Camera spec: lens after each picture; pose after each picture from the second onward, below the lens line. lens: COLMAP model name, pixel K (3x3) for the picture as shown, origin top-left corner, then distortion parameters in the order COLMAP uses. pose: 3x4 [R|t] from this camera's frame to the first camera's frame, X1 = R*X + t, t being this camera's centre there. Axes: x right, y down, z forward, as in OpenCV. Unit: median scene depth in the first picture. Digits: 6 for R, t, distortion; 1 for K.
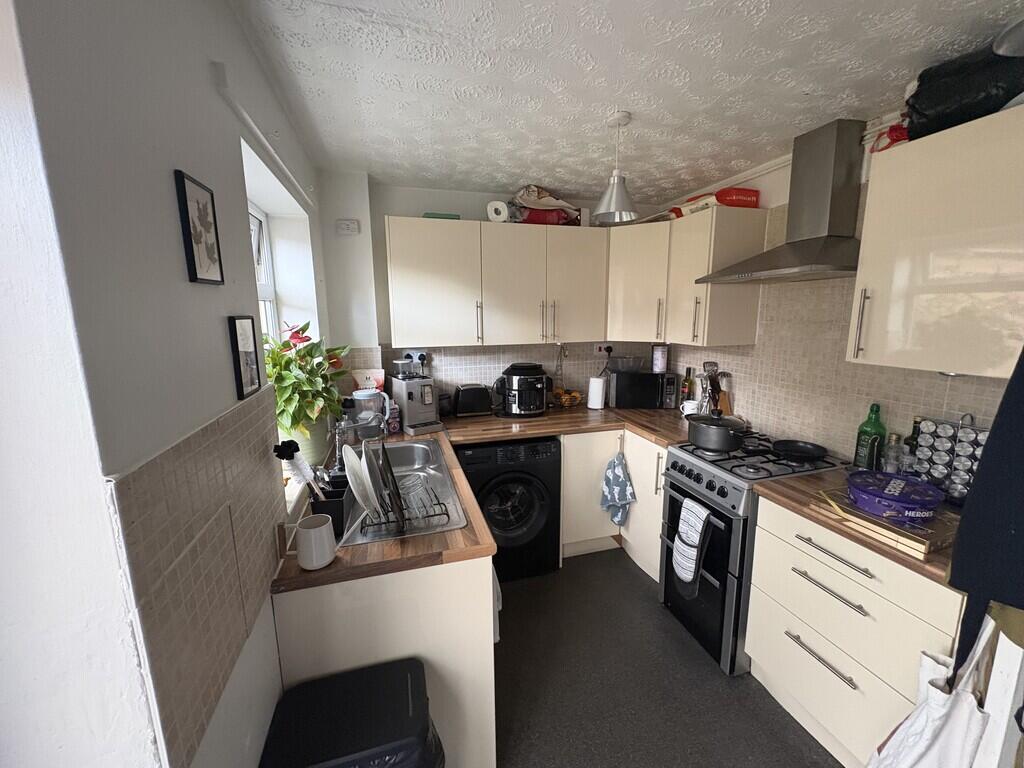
lens RADIAL K [[408.0, 0, 512.0], [0, 408.0, 384.0], [0, 0, 1]] dist [0.000340, 0.000524]
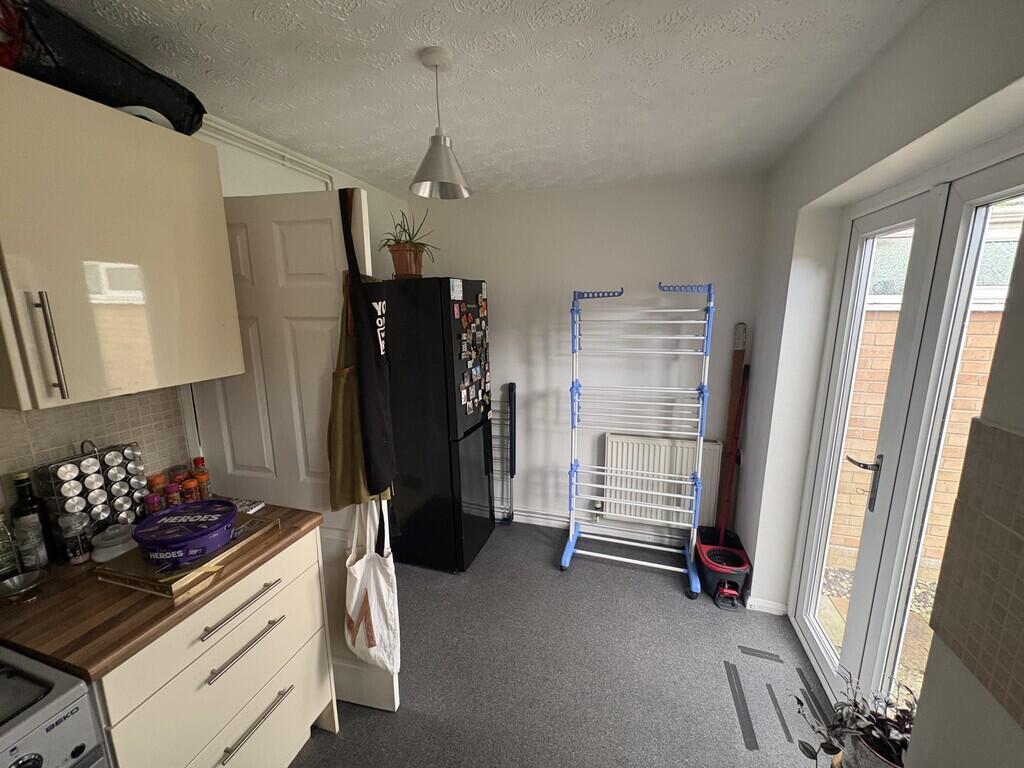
lens RADIAL K [[408.0, 0, 512.0], [0, 408.0, 384.0], [0, 0, 1]] dist [0.000340, 0.000524]
pose [[-0.836753, -0.090766, 0.540006, -0.098880], [0.108030, 0.939421, 0.325297, -0.227414], [-0.536819, 0.330530, -0.776258, 1.162397]]
